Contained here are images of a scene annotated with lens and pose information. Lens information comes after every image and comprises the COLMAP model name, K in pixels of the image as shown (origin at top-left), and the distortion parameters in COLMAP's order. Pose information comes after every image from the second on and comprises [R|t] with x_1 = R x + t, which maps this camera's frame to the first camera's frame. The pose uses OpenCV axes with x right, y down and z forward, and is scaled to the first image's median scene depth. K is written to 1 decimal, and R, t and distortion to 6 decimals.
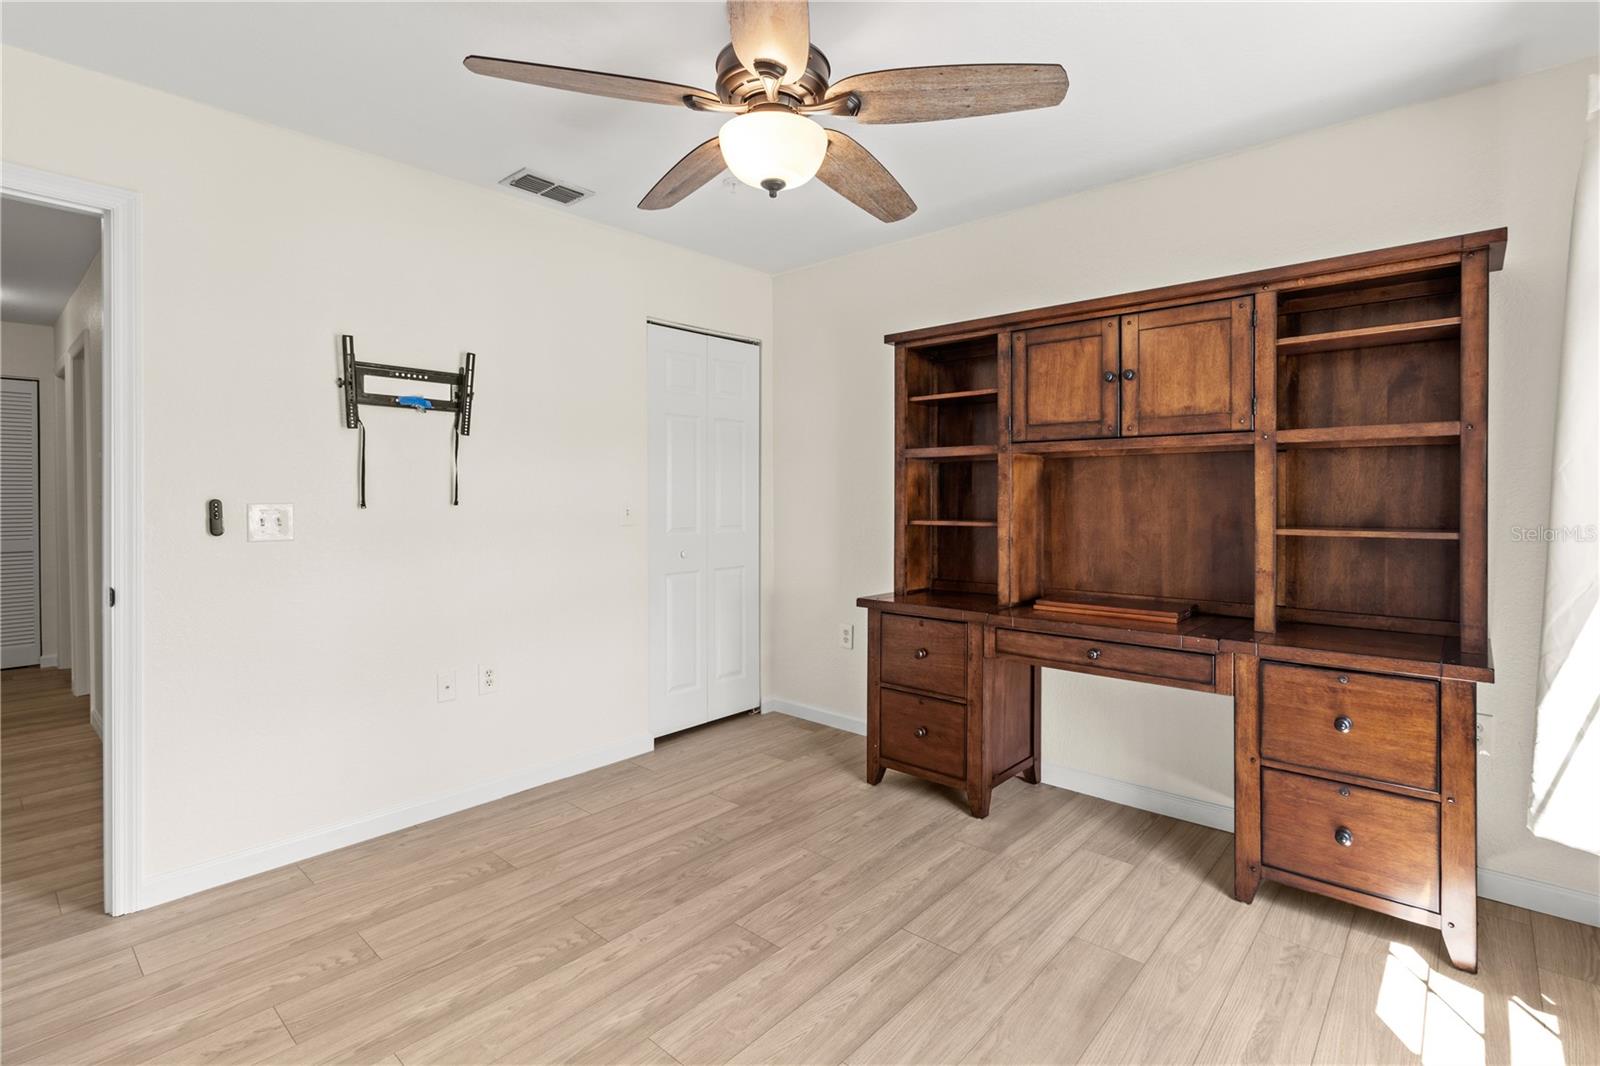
lens RADIAL K [[746.4, 0, 818.0], [0, 746.4, 499.4], [0, 0, 1]] dist [0.000076, -0.000021]
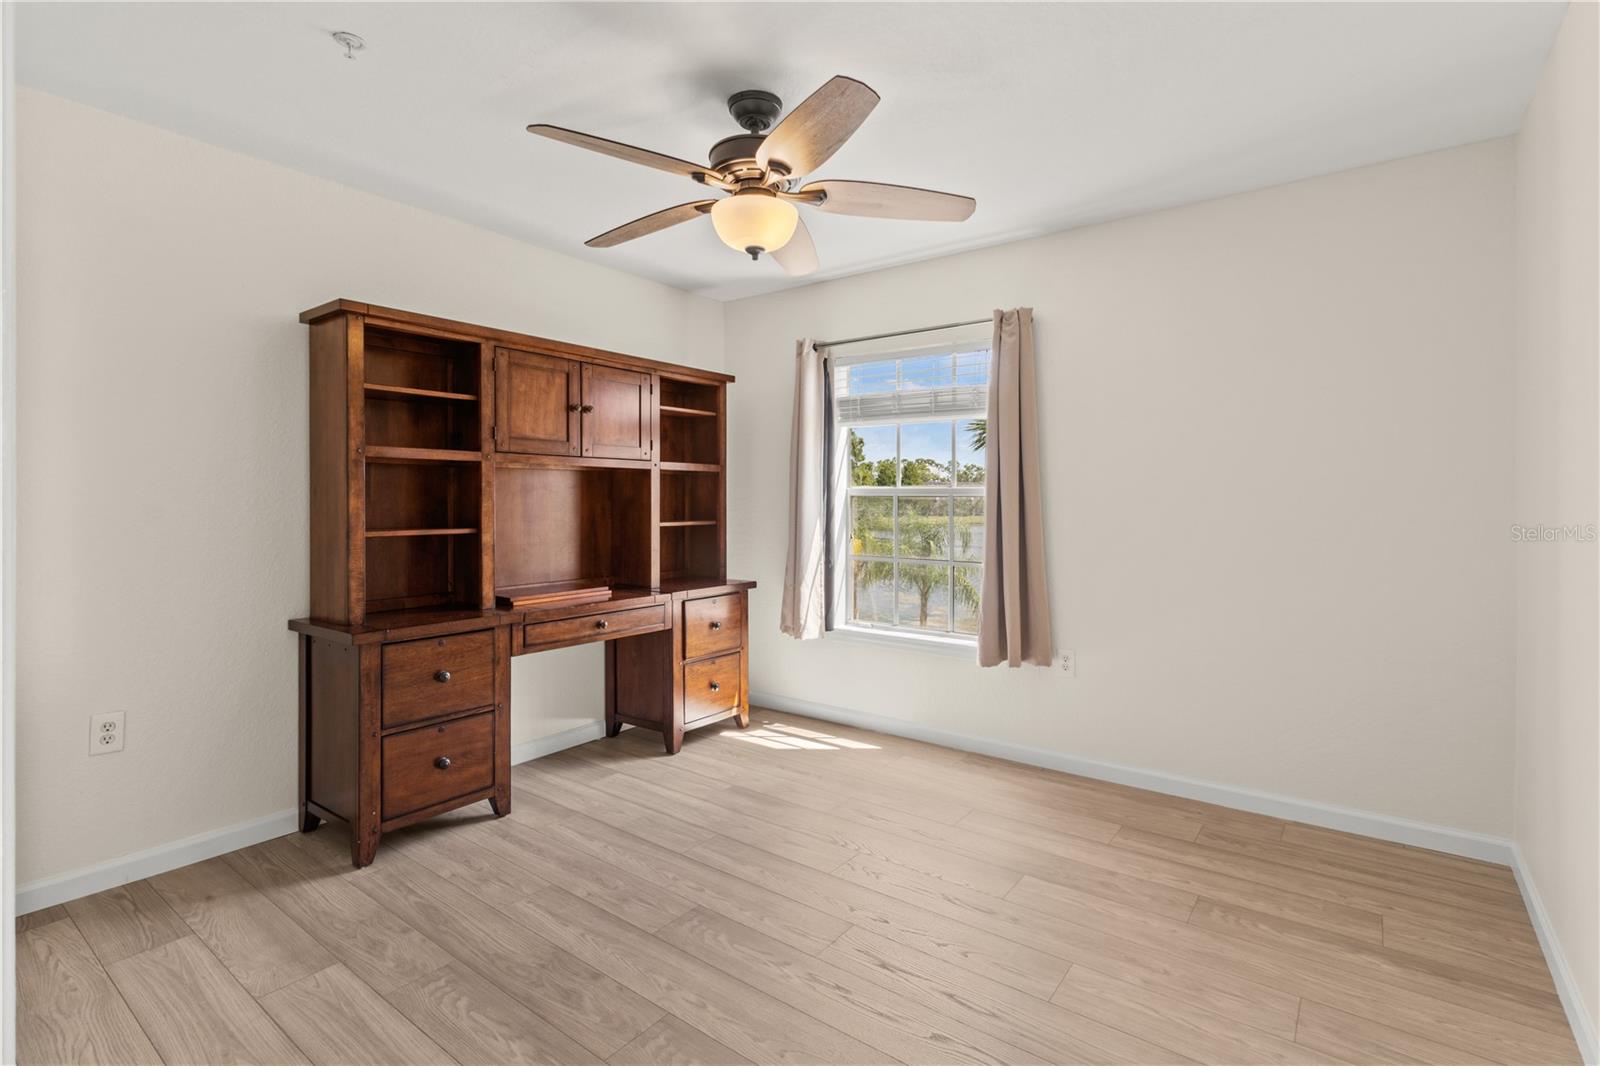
lens RADIAL K [[746.4, 0, 818.0], [0, 746.4, 499.4], [0, 0, 1]] dist [0.000076, -0.000021]
pose [[-0.077070, 0.004409, 0.997016, -0.897029], [0.006791, 0.999969, -0.003897, -0.001827], [-0.997003, 0.006470, -0.077098, 0.685204]]
